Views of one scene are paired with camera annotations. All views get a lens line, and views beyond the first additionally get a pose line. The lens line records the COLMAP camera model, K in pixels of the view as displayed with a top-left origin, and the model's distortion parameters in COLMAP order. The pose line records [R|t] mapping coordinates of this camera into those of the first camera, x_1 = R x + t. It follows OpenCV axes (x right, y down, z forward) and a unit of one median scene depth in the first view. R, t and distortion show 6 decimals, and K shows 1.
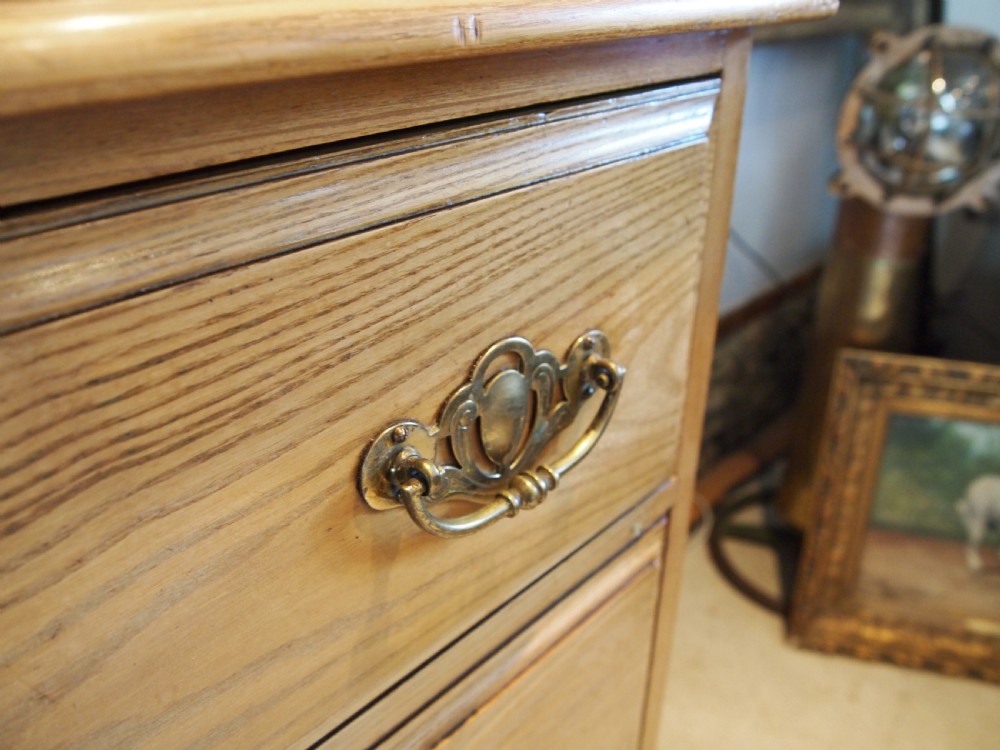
lens RADIAL K [[763.2, 0, 497.0], [0, 763.2, 382.1], [0, 0, 1]] dist [-0.041503, -0.008302]
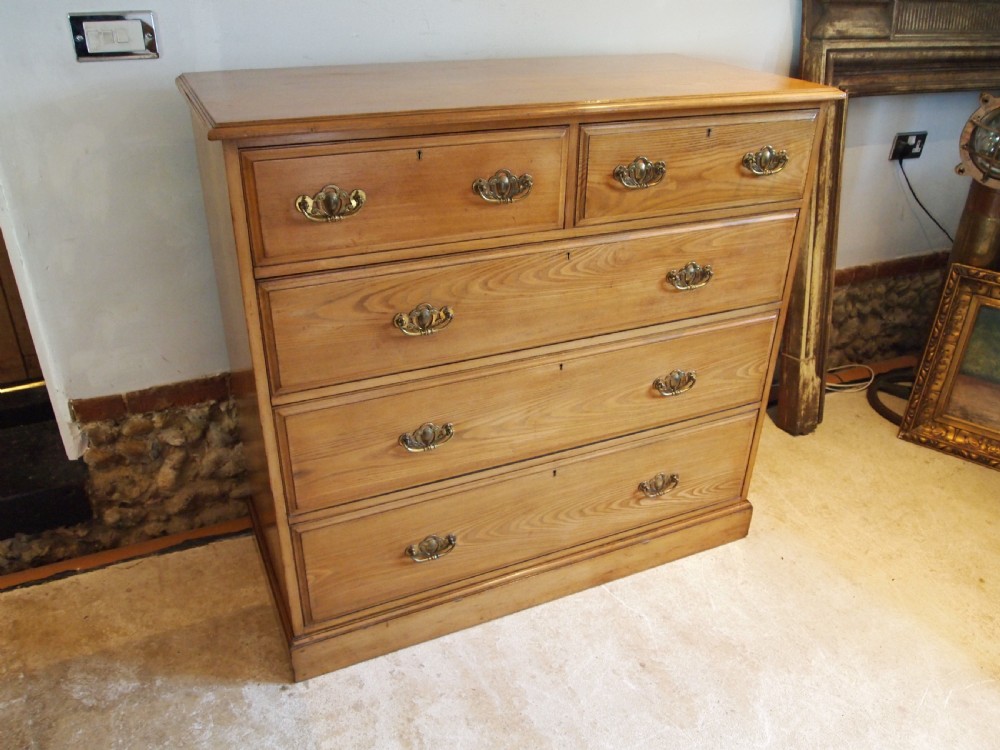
lens RADIAL K [[784.5, 0, 501.7], [0, 784.5, 374.3], [0, 0, 1]] dist [-0.049749, 0.002616]
pose [[0.934686, 0.197209, -0.295756, 0.039998], [-0.198092, 0.979803, 0.027292, 0.368041], [0.295165, 0.033078, 0.954873, -1.025443]]
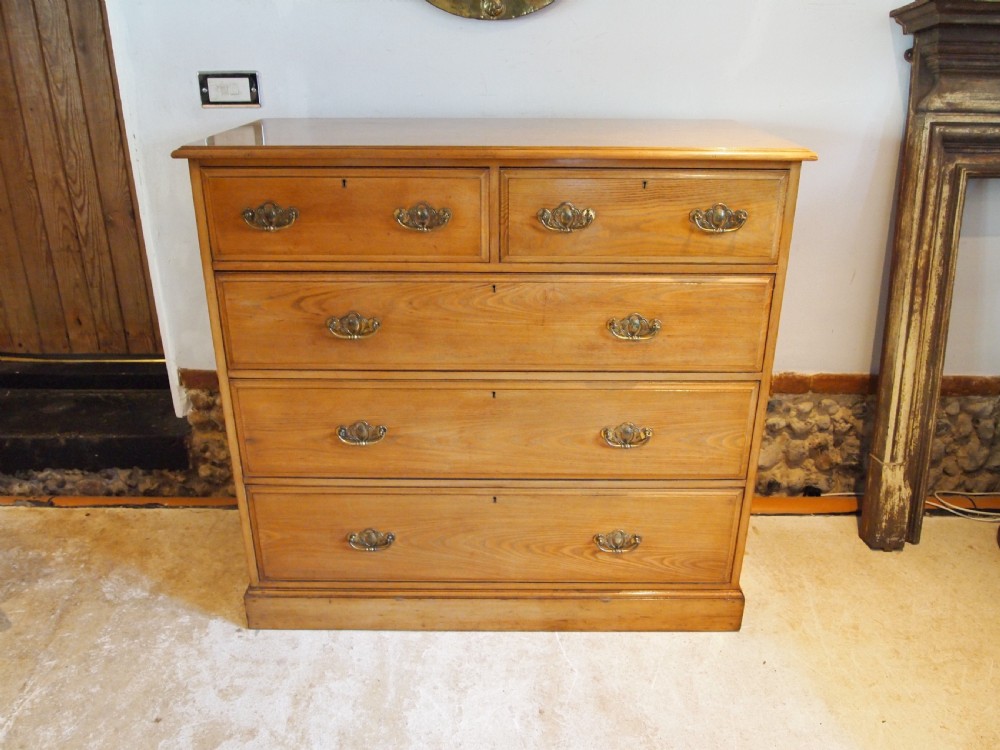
lens RADIAL K [[784.5, 0, 508.4], [0, 784.5, 375.5], [0, 0, 1]] dist [-0.049749, 0.002616]
pose [[0.706050, 0.295380, -0.643618, 0.582095], [-0.352770, 0.934766, 0.042009, 0.282797], [0.614041, 0.197389, 0.764193, -0.822128]]
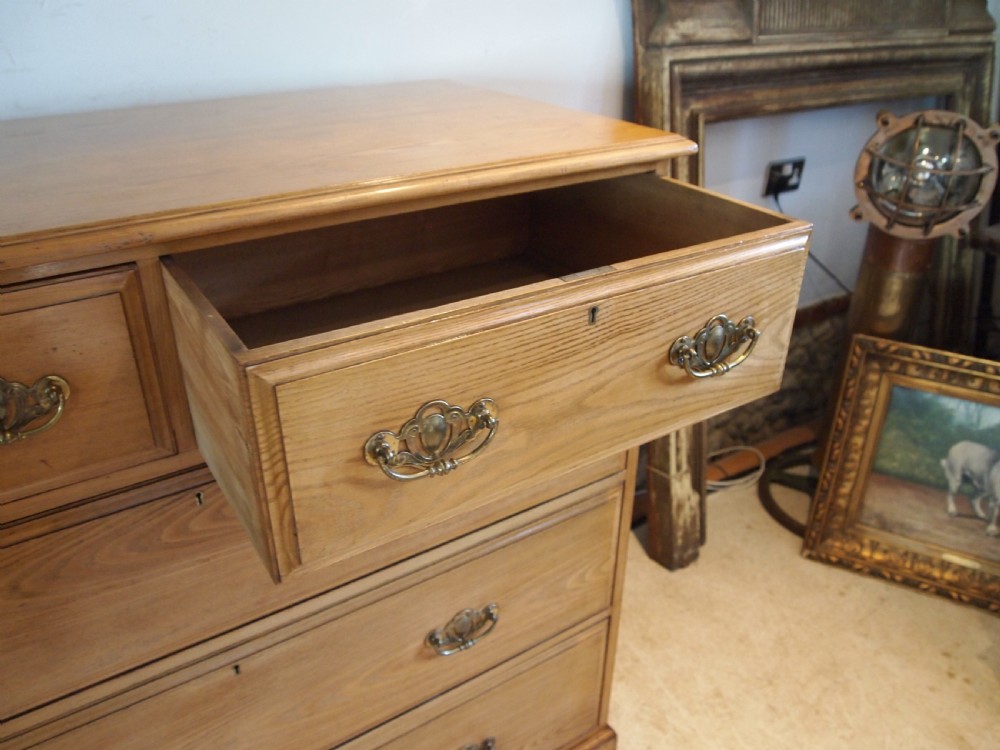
lens RADIAL K [[784.5, 0, 497.9], [0, 784.5, 378.1], [0, 0, 1]] dist [-0.049749, 0.002616]
pose [[0.978365, 0.113986, -0.172654, 0.068571], [-0.115381, 0.993319, 0.001970, 0.106171], [0.171725, 0.017993, 0.984981, -0.477848]]
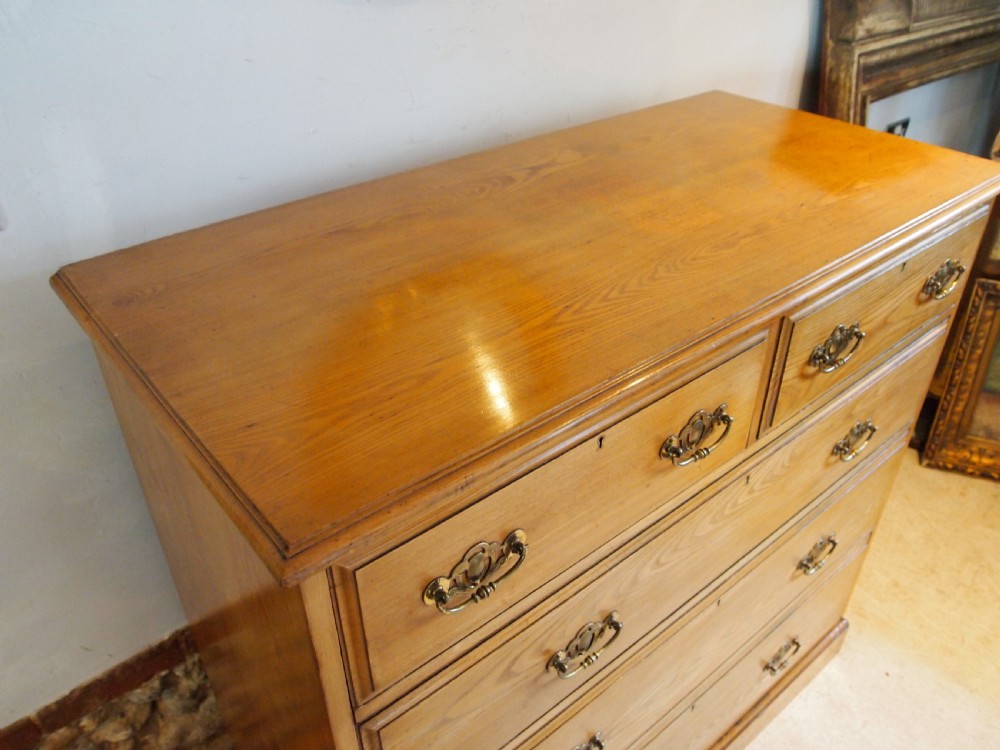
lens RADIAL K [[784.5, 0, 501.2], [0, 784.5, 375.6], [0, 0, 1]] dist [-0.049749, 0.002616]
pose [[0.995519, 0.061209, -0.072075, -0.412988], [-0.054224, 0.993984, 0.095163, 0.062352], [0.077466, -0.090829, 0.992849, -0.704820]]
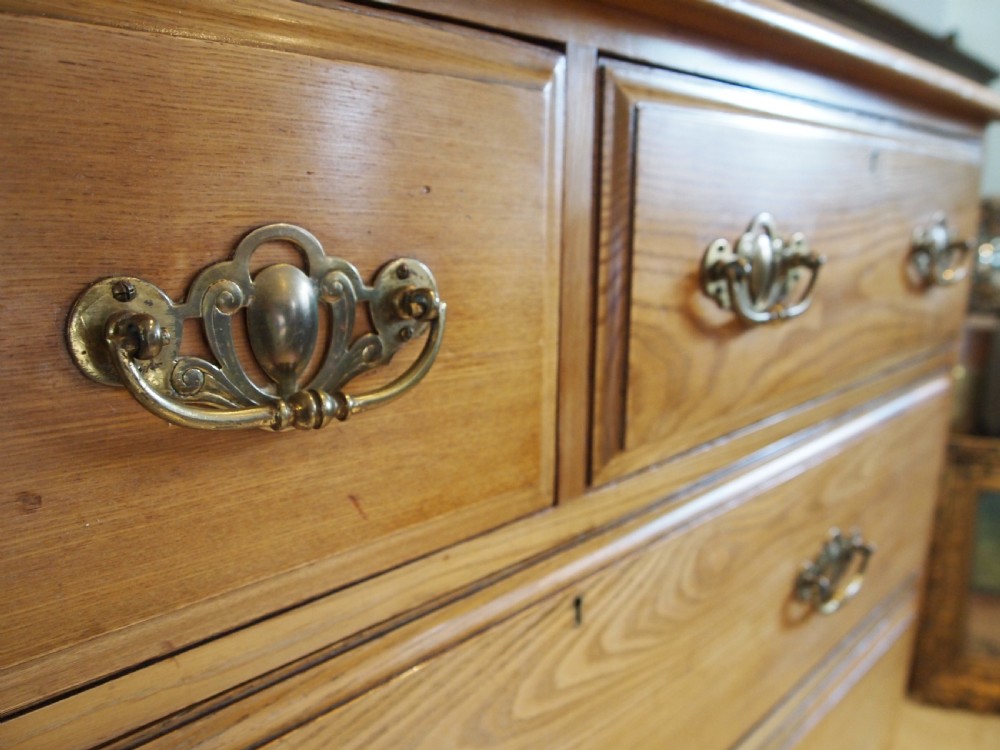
lens RADIAL K [[763.2, 0, 501.2], [0, 763.2, 374.3], [0, 0, 1]] dist [-0.041503, -0.008302]
pose [[0.999548, 0.028818, -0.008581, -0.253716], [-0.030065, 0.962495, -0.269629, 0.211313], [0.000489, 0.269765, 0.962926, -0.230288]]
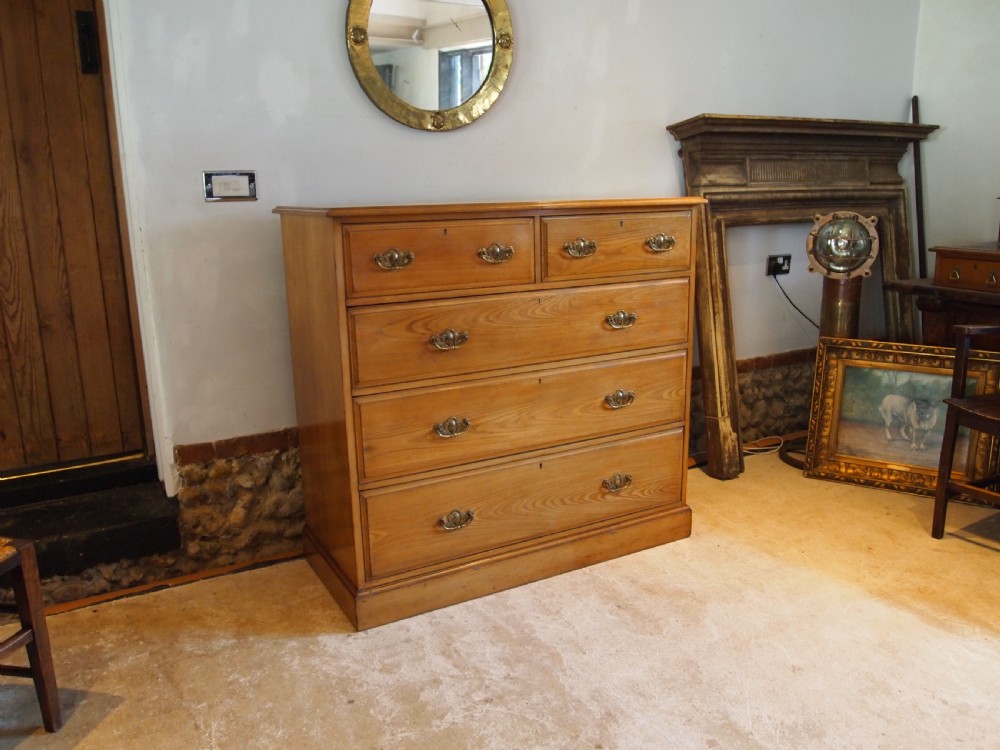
lens RADIAL K [[784.5, 0, 498.7], [0, 784.5, 380.8], [0, 0, 1]] dist [-0.049749, 0.002616]
pose [[0.957913, 0.061844, -0.280318, 0.167428], [-0.130630, 0.963462, -0.233832, 0.782814], [0.255615, 0.260608, 0.930991, -1.495766]]
